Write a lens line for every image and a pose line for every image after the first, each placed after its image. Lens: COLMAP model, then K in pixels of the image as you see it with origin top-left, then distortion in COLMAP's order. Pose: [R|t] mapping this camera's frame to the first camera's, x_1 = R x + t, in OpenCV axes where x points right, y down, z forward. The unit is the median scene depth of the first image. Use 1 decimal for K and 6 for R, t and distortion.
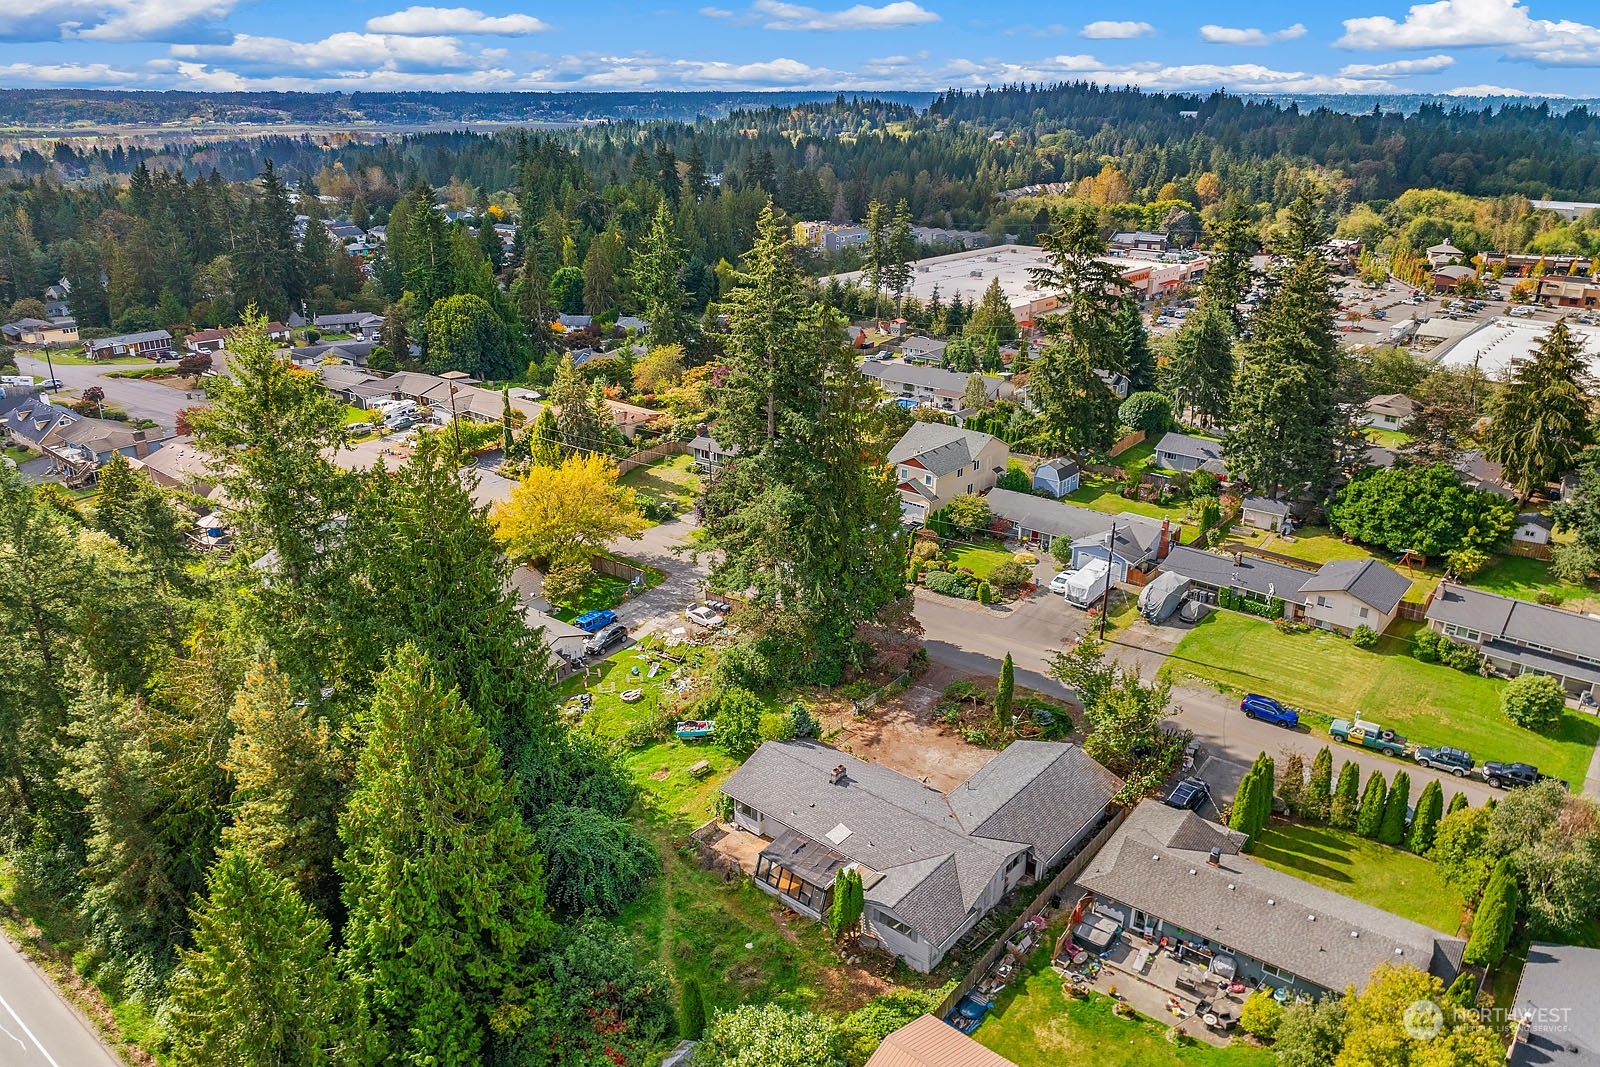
lens RADIAL K [[1129.8, 0, 782.9], [0, 1129.8, 528.6], [0, 0, 1]] dist [-0.039678, -0.000914]
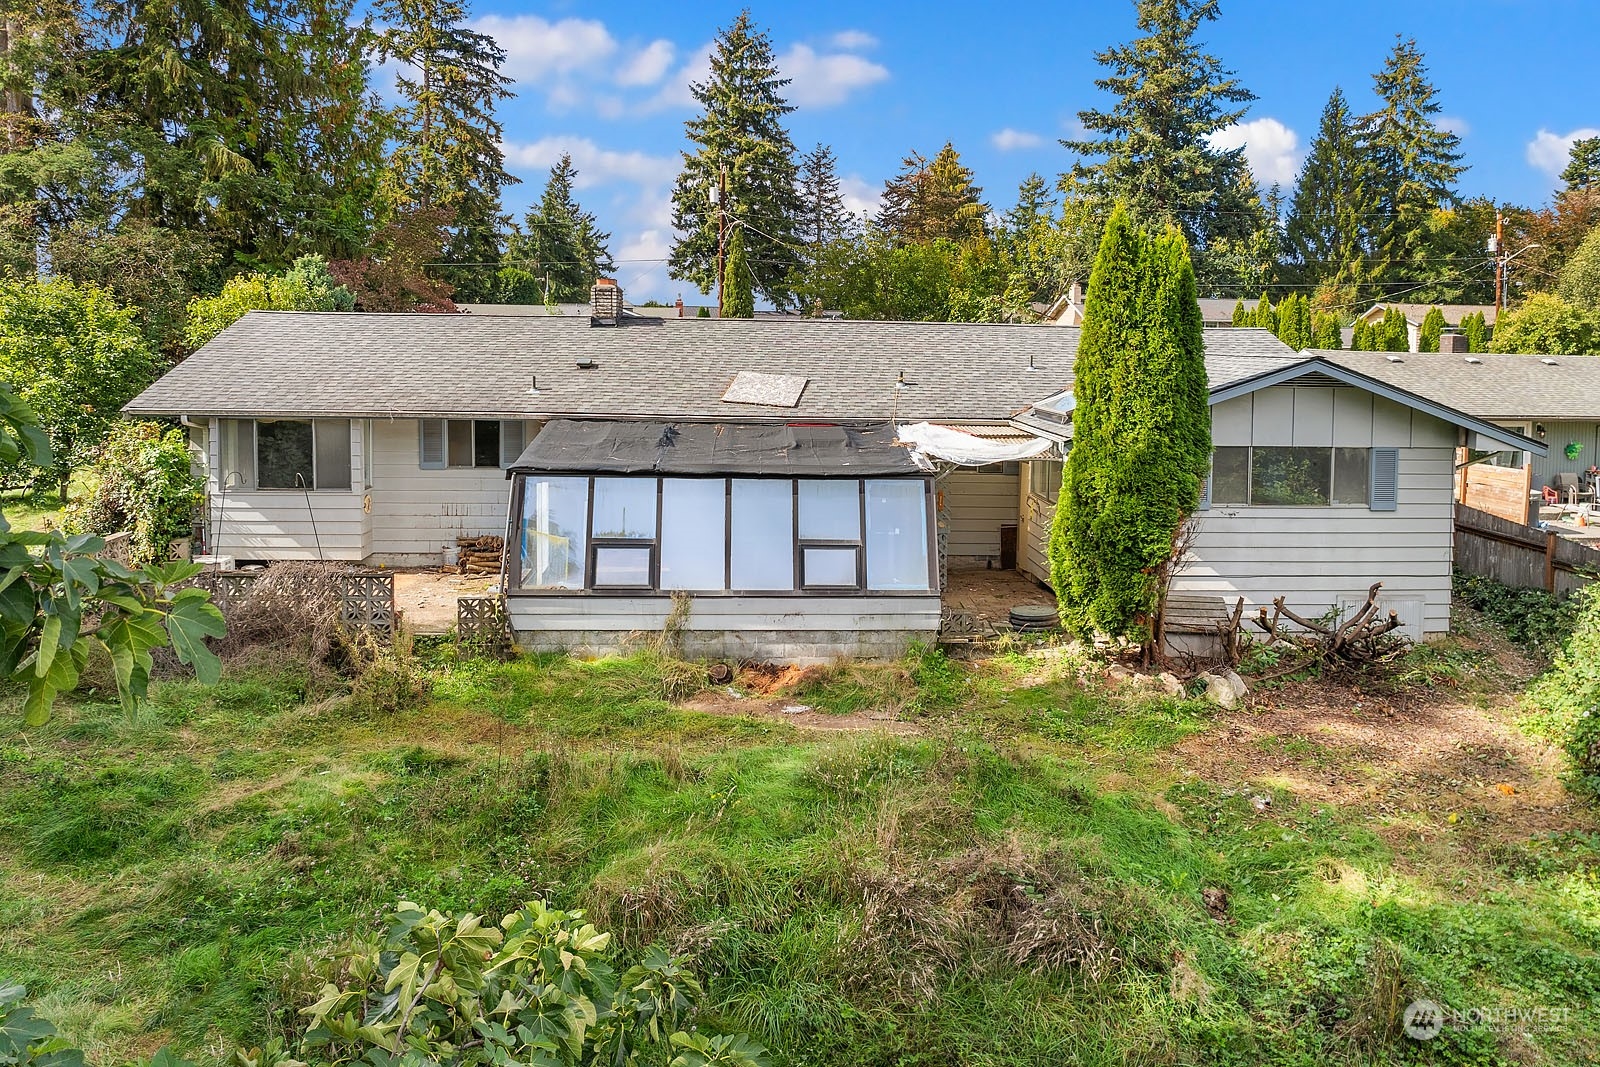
lens RADIAL K [[1164.3, 0, 818.5], [0, 1164.3, 369.9], [0, 0, 1]] dist [-0.036510, -0.000744]
pose [[0.708565, -0.012472, 0.705535, -0.096690], [0.243565, 0.942718, -0.227947, 0.252282], [-0.662277, 0.333359, 0.671015, 0.623563]]
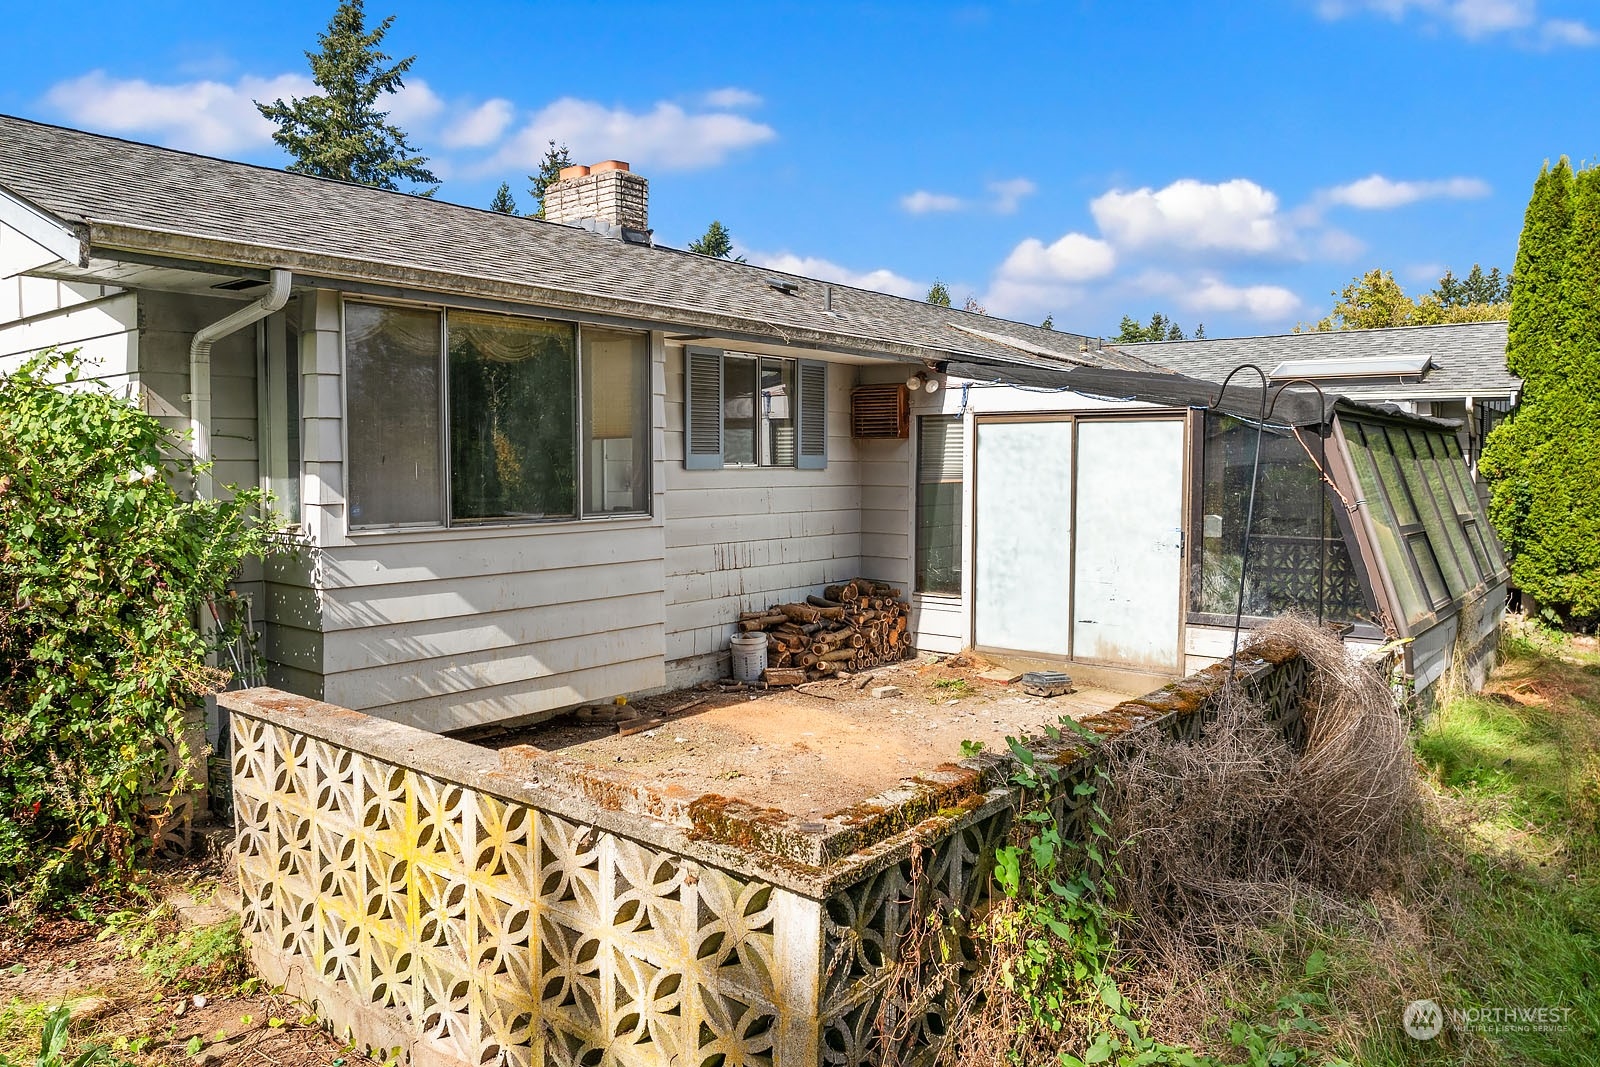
lens RADIAL K [[1129.8, 0, 782.9], [0, 1129.8, 528.6], [0, 0, 1]] dist [-0.039678, -0.000914]
pose [[-0.017213, -0.064491, 0.997770, -0.090760], [0.357843, 0.931420, 0.066376, 0.208757], [-0.933623, 0.358187, 0.007045, 0.797438]]
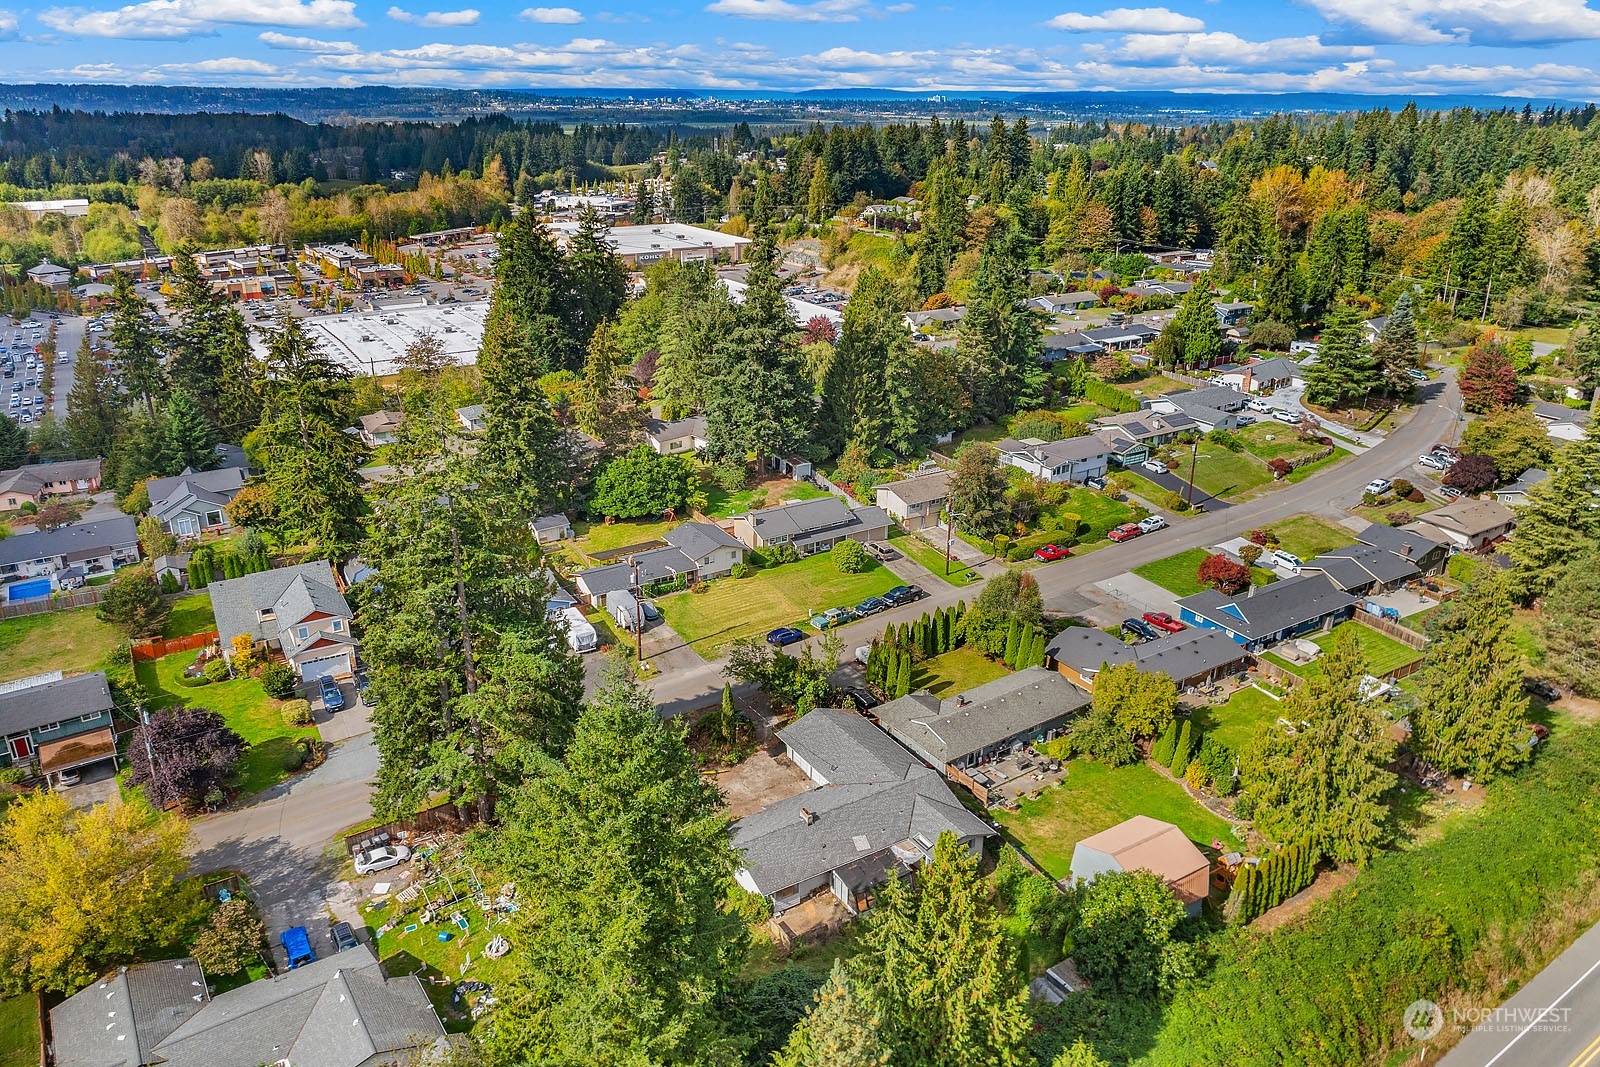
lens RADIAL K [[1173.6, 0, 804.9], [0, 1173.6, 477.2], [0, 0, 1]] dist [-0.013520, -0.002745]
pose [[0.305630, -0.308700, 0.900719, -0.766594], [0.342163, 0.918401, 0.198658, -0.284563], [-0.888546, 0.247477, 0.386317, 0.351677]]
